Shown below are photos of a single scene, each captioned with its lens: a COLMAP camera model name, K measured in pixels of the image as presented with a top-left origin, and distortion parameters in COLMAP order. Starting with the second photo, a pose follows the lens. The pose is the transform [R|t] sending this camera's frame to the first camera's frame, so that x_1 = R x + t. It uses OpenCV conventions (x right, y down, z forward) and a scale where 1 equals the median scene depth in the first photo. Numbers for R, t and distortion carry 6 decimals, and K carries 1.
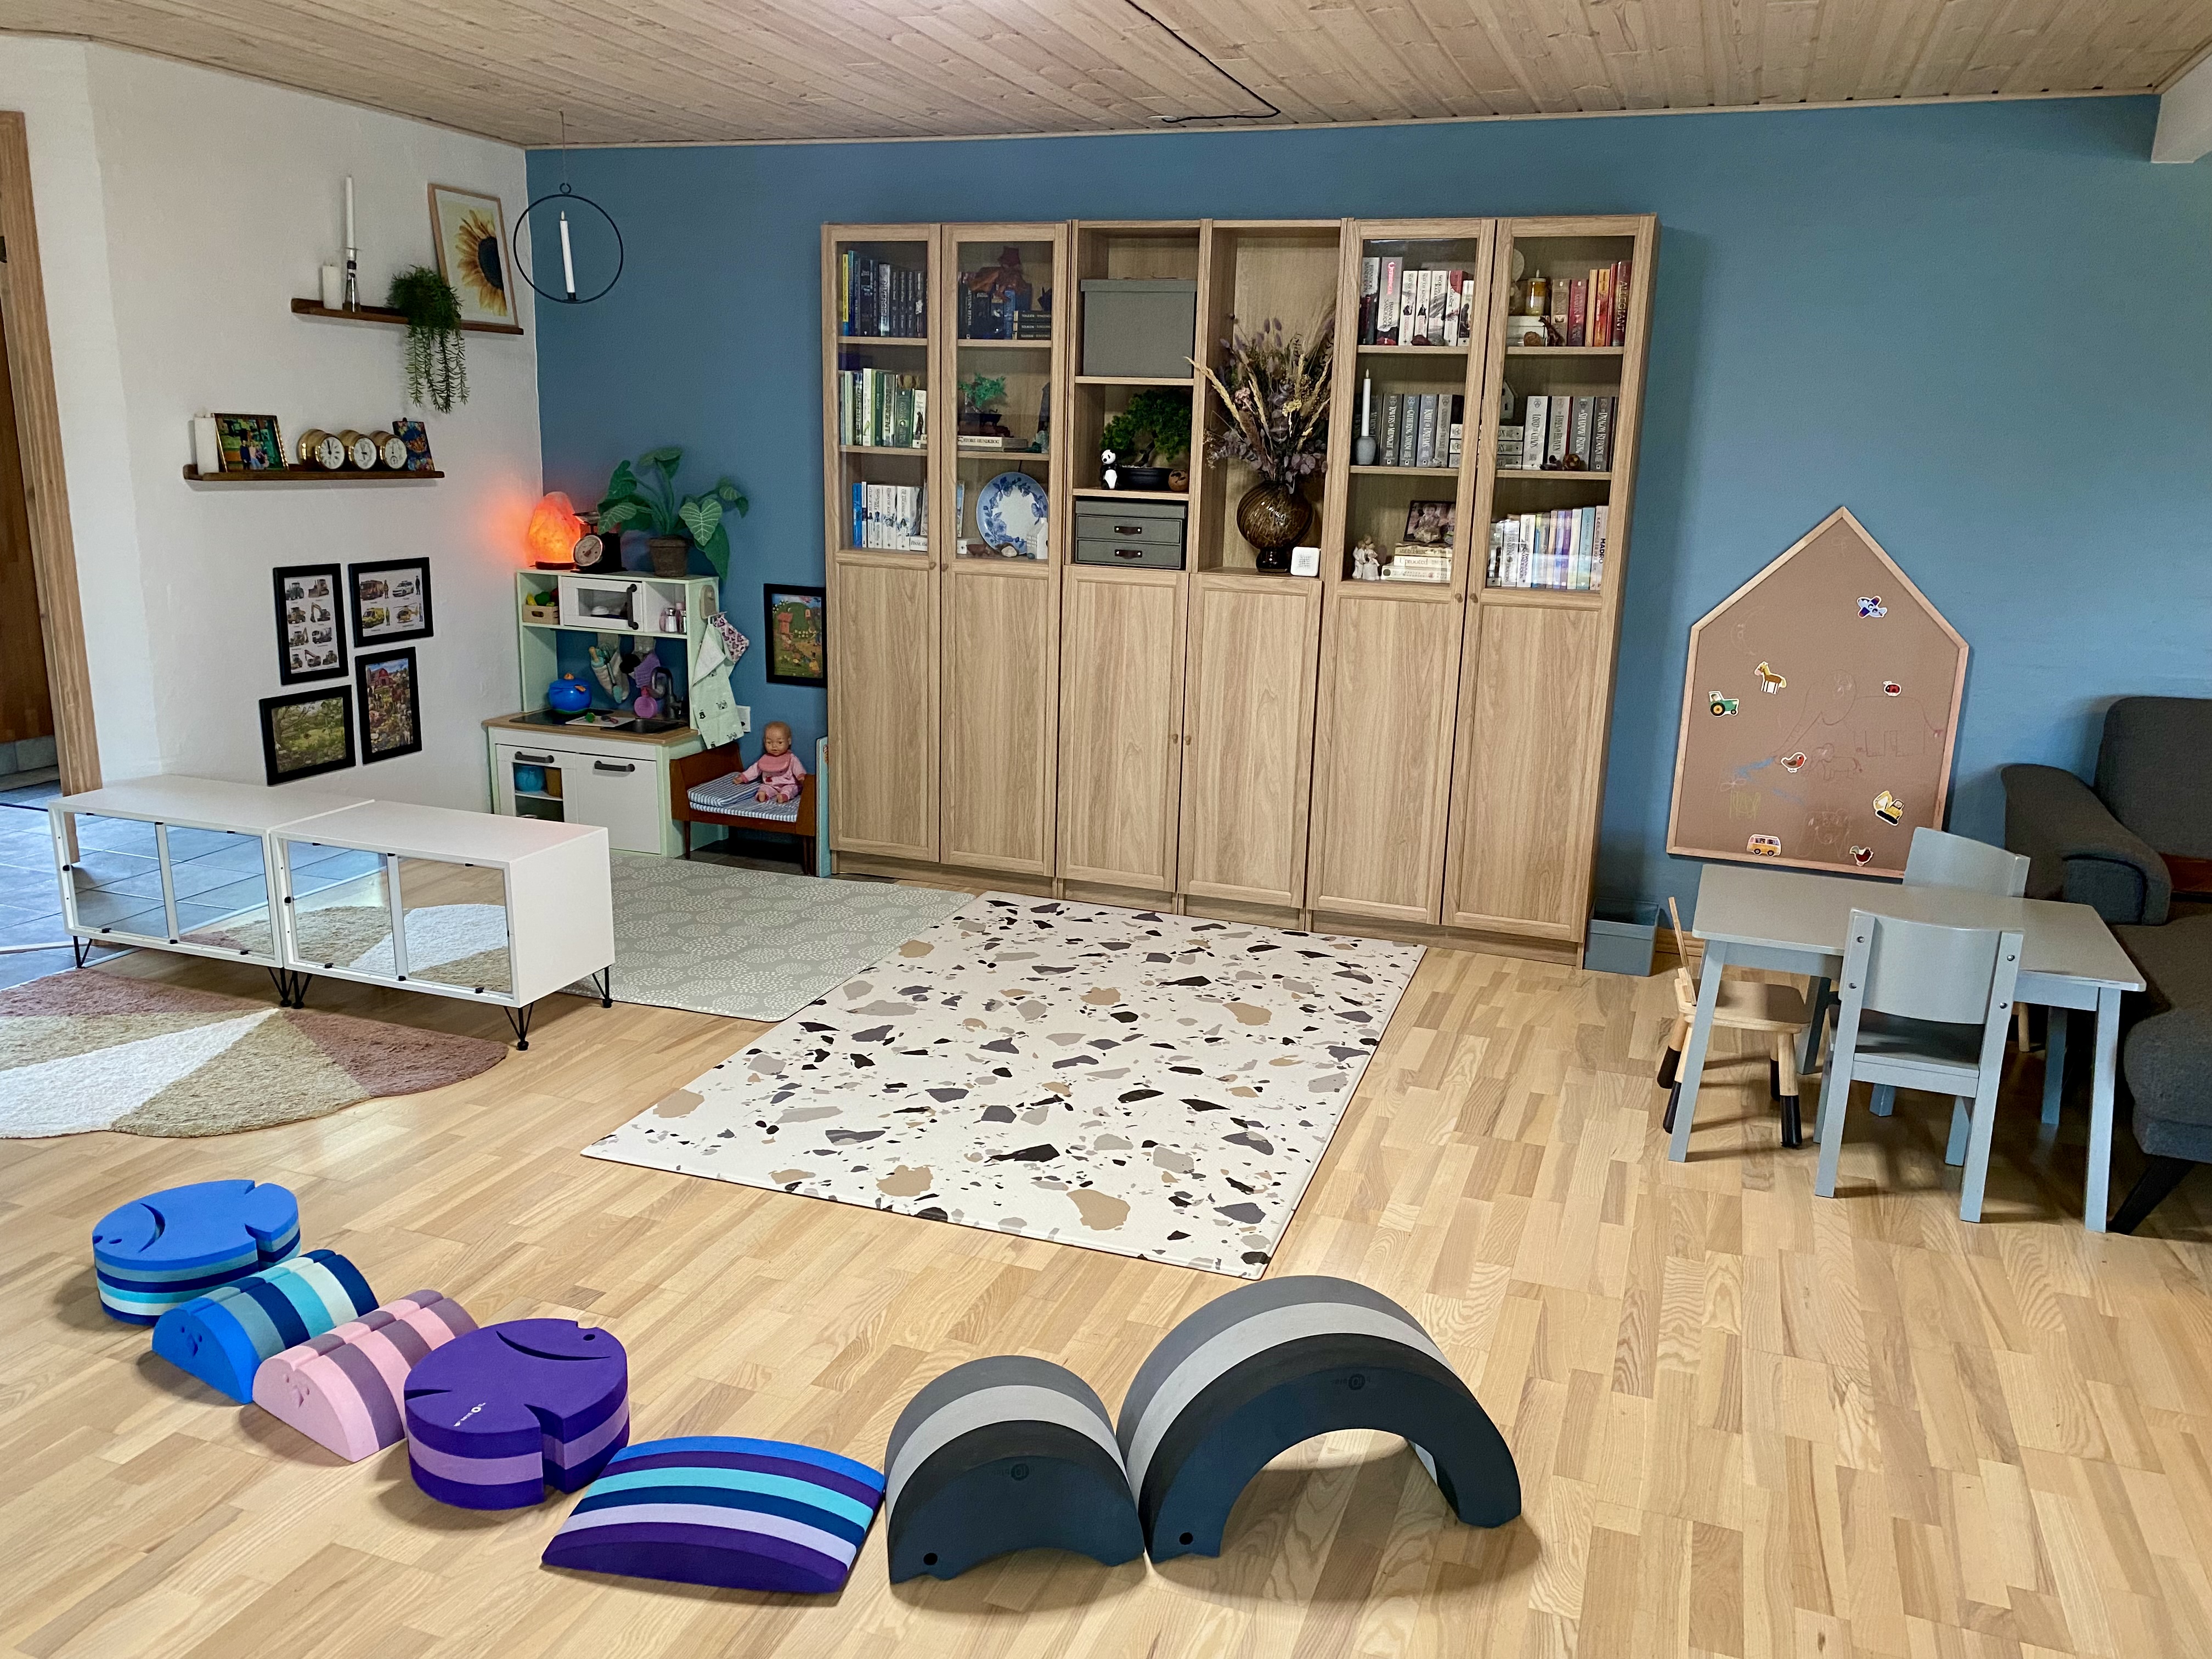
lens RADIAL K [[1696.4, 0, 1110.7], [0, 1696.4, 825.4], [0, 0, 1]] dist [0.046799, 0.000301]
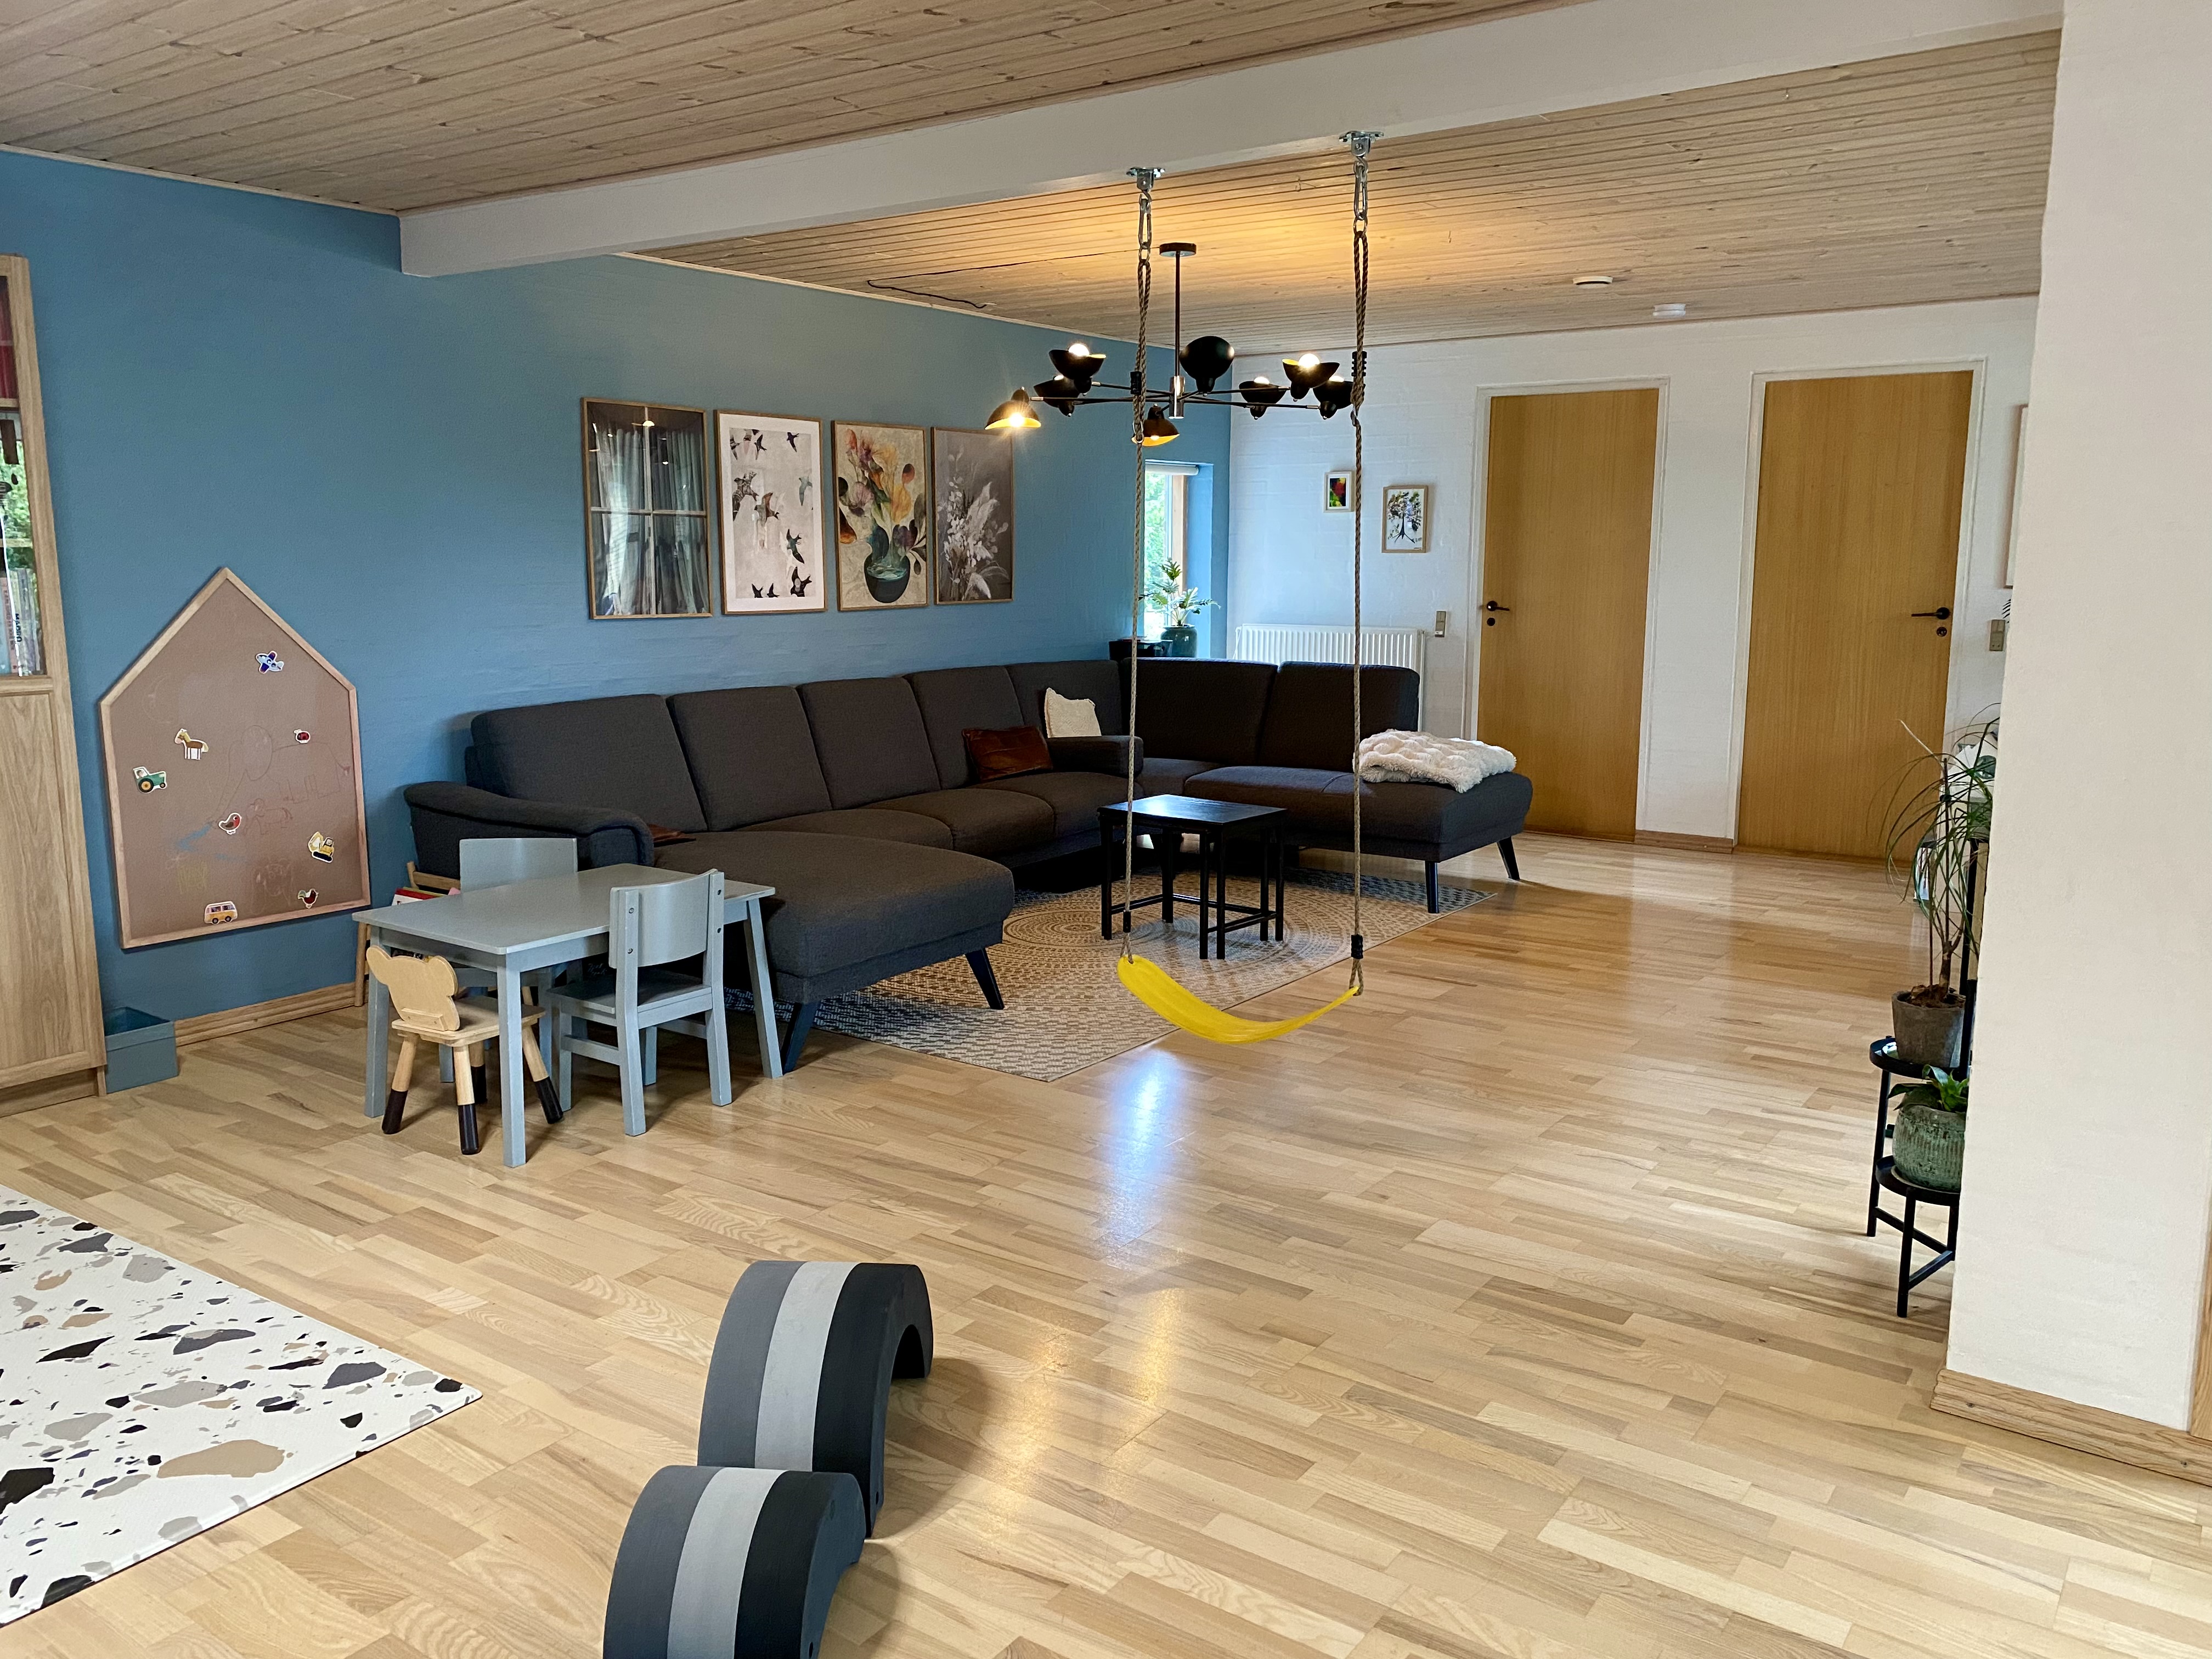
lens RADIAL K [[1696.4, 0, 1110.7], [0, 1696.4, 825.4], [0, 0, 1]] dist [0.046799, 0.000301]
pose [[0.273743, -0.189161, 0.943018, -0.524810], [0.229321, 0.965029, 0.127008, -0.059251], [-0.934065, 0.181486, 0.307549, 0.277702]]
